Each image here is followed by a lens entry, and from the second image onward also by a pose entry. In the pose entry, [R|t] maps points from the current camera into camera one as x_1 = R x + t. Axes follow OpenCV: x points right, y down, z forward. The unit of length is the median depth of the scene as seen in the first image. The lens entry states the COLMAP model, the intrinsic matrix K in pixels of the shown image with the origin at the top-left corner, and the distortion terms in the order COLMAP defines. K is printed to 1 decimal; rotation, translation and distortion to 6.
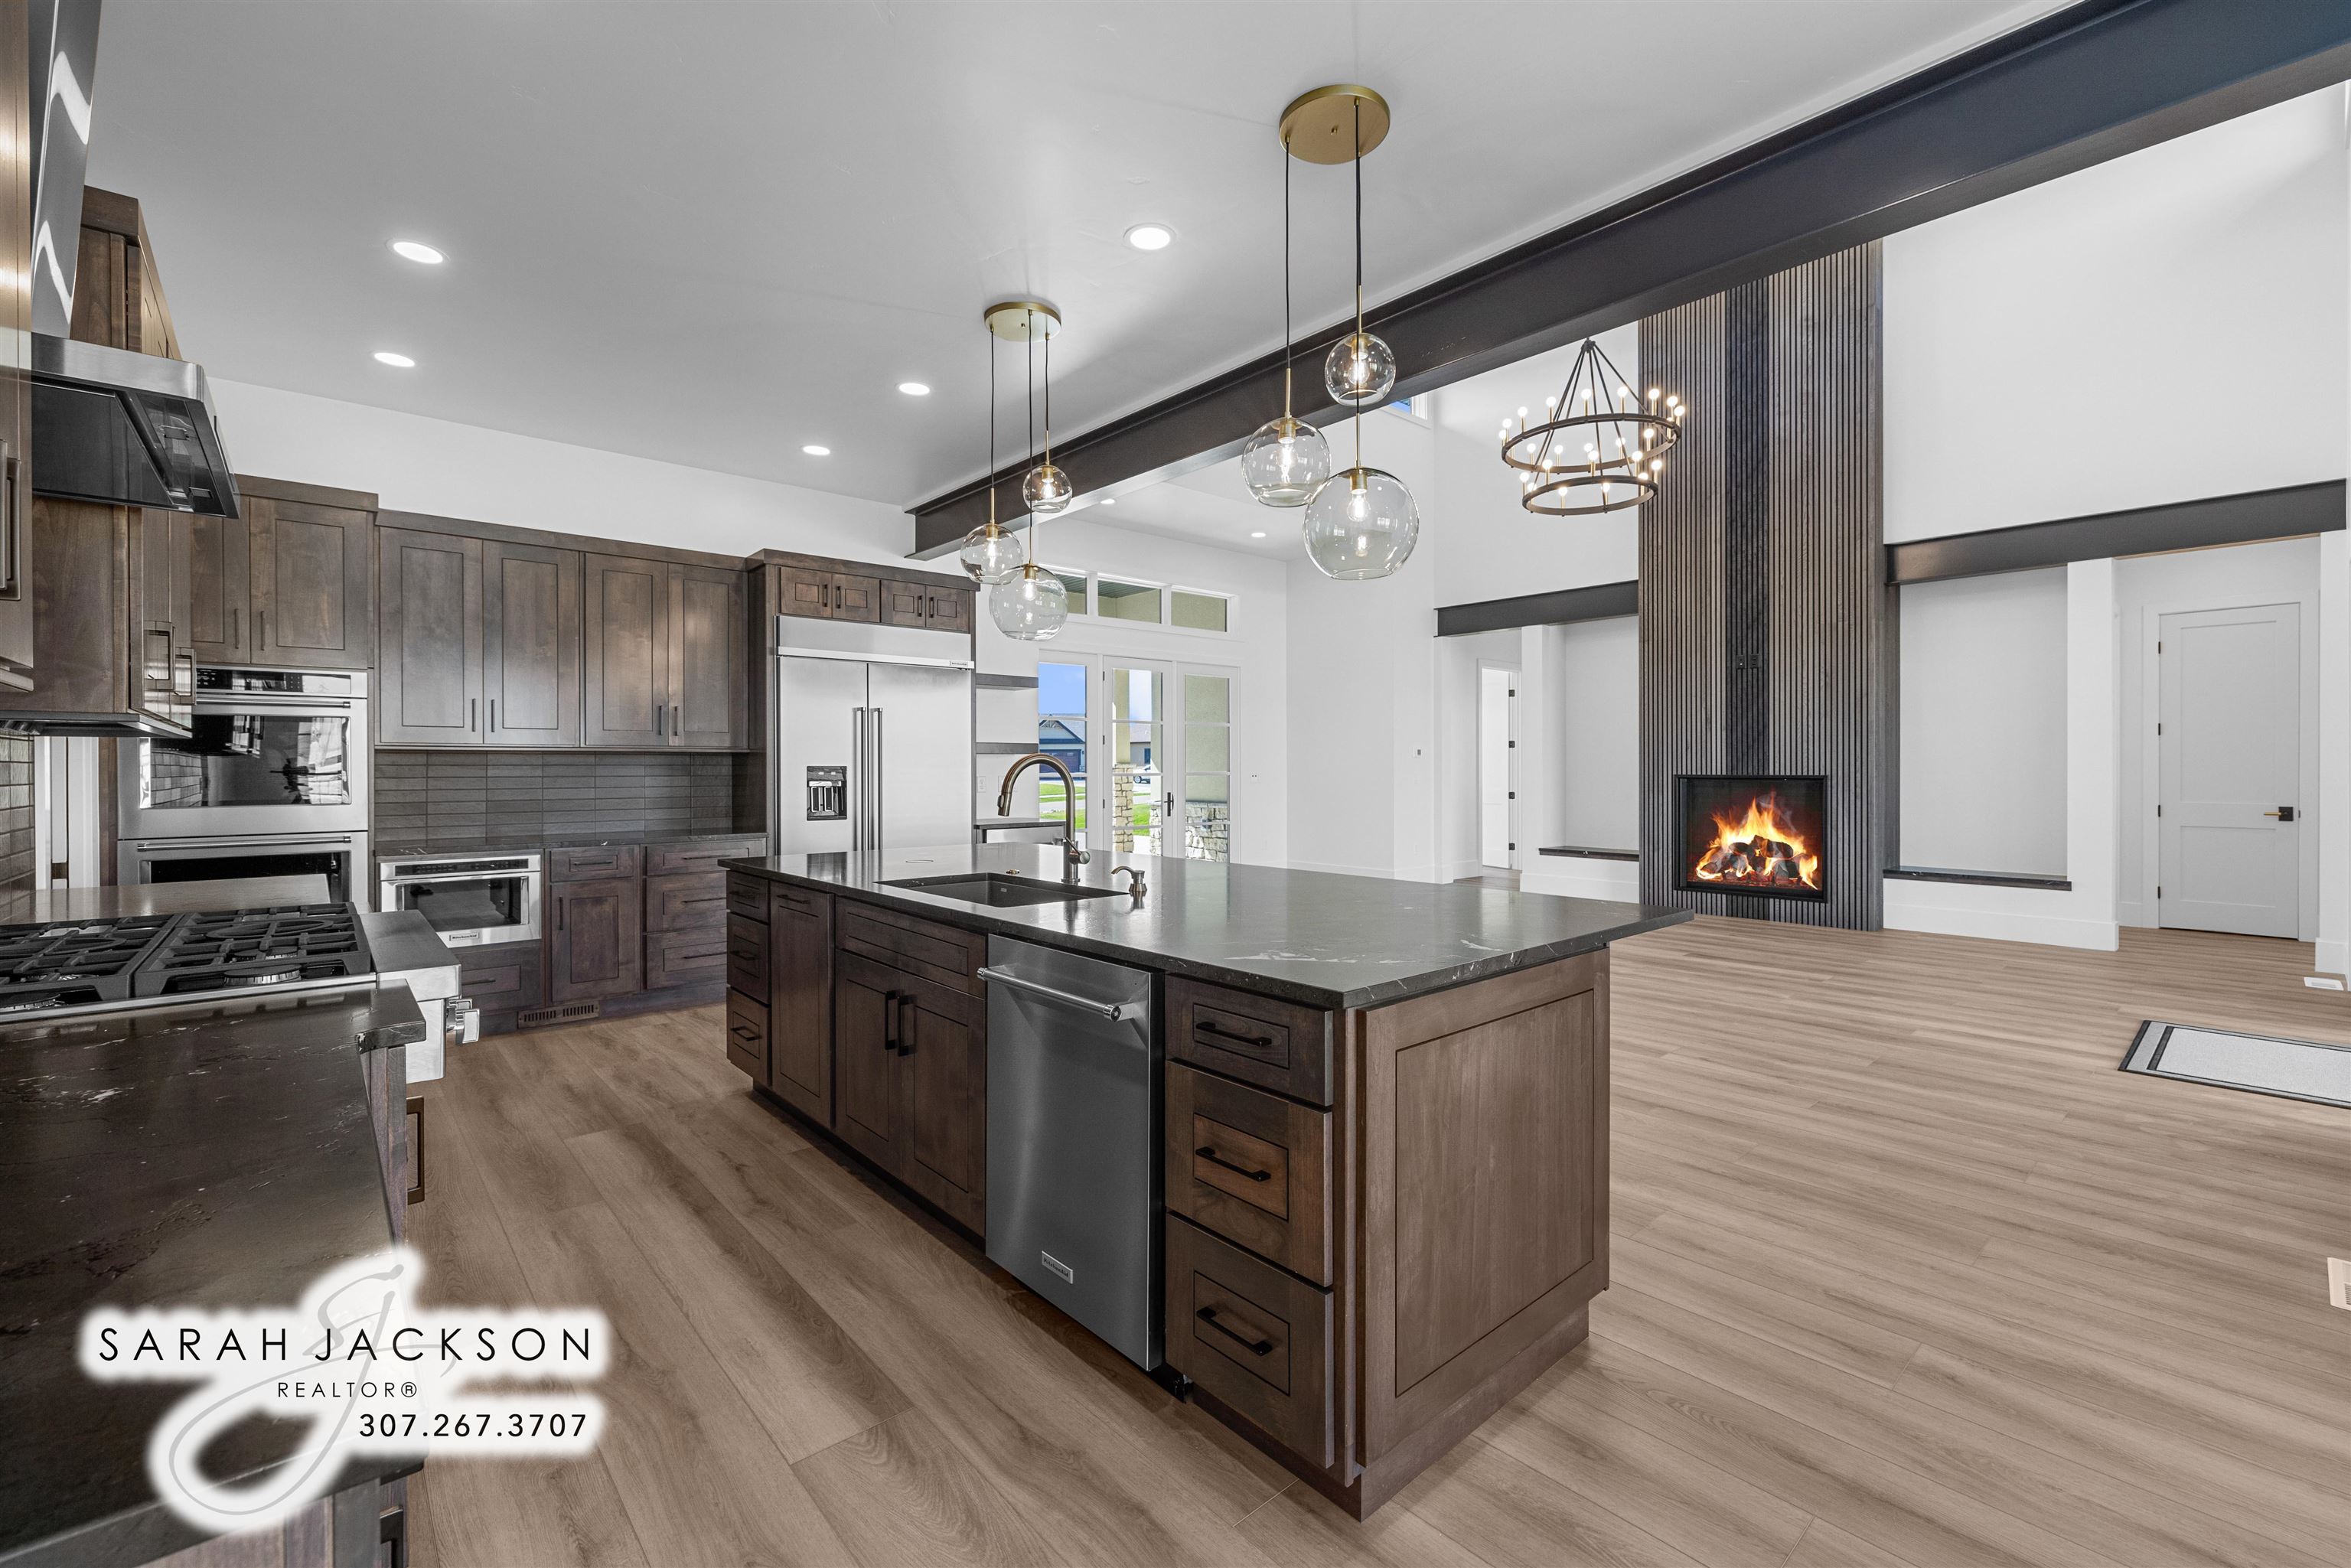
lens RADIAL K [[984.8, 0, 1163.1], [0, 984.8, 772.7], [0, 0, 1]] dist [0.004087, 0.002045]
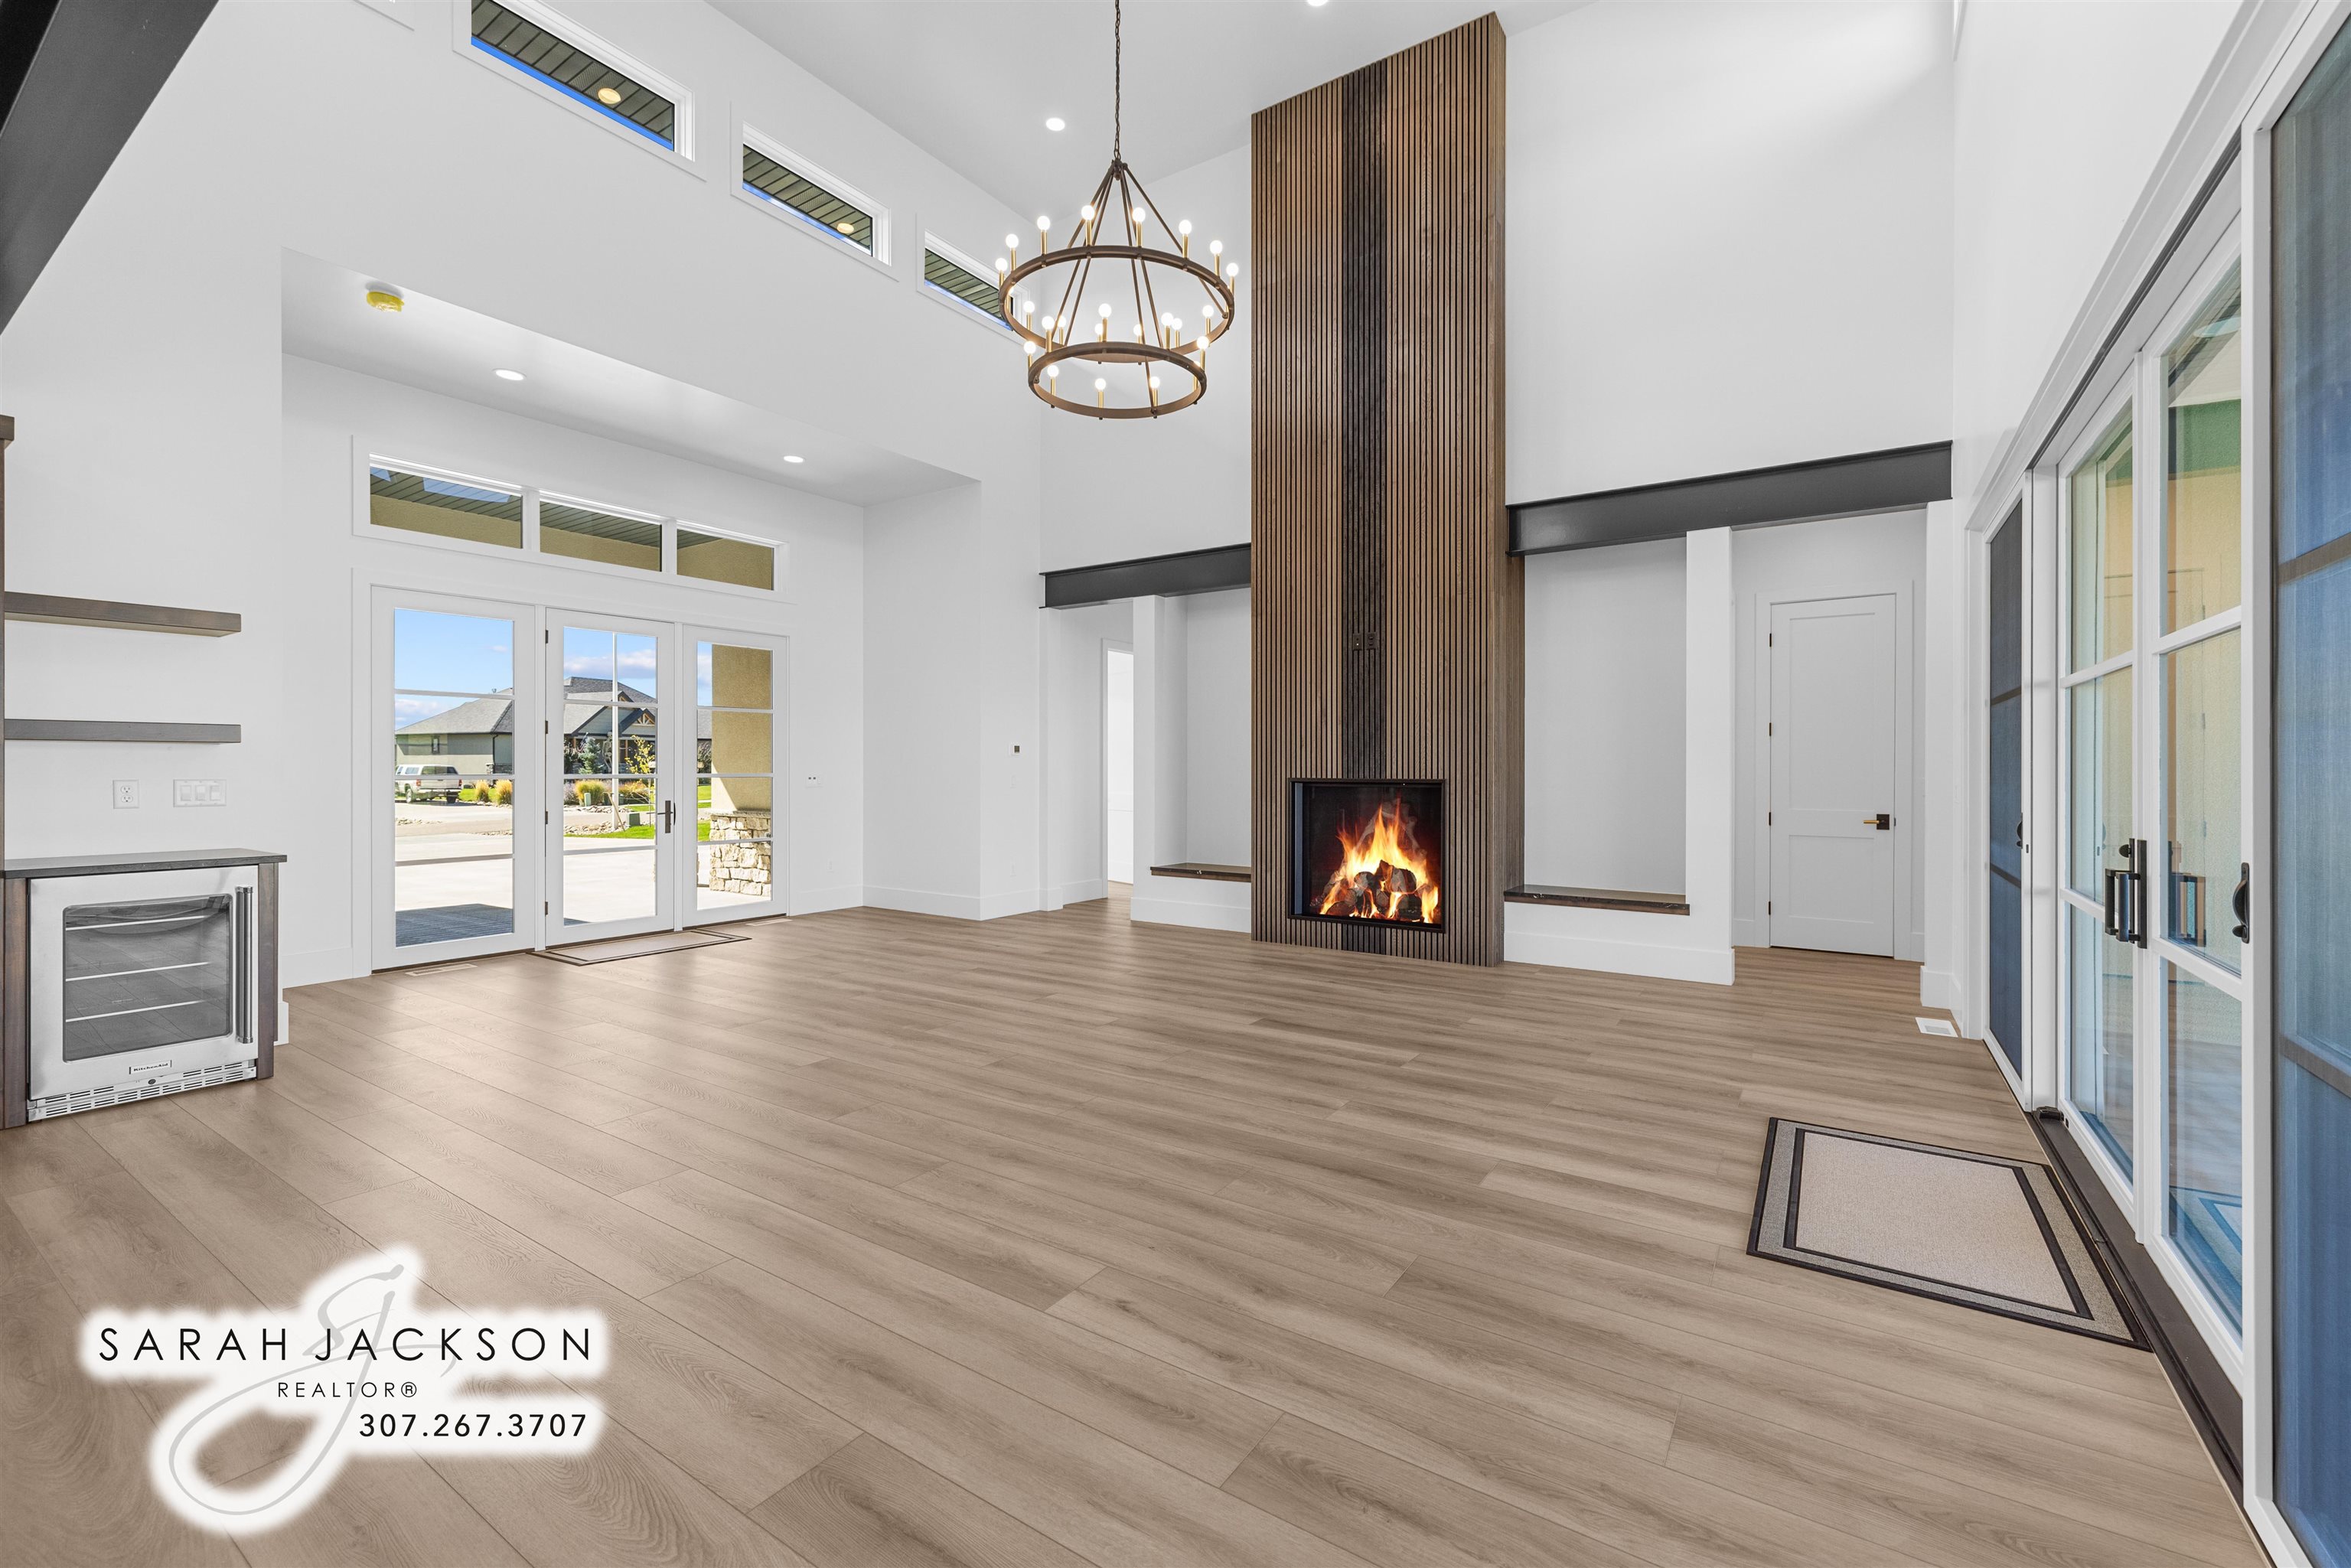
lens RADIAL K [[984.8, 0, 1160.4], [0, 984.8, 769.4], [0, 0, 1]] dist [0.004087, 0.002045]
pose [[0.969523, 0.007144, 0.244895, 0.261269], [-0.005693, 0.999962, -0.006630, 0.000796], [-0.244933, 0.005034, 0.969527, 0.281194]]
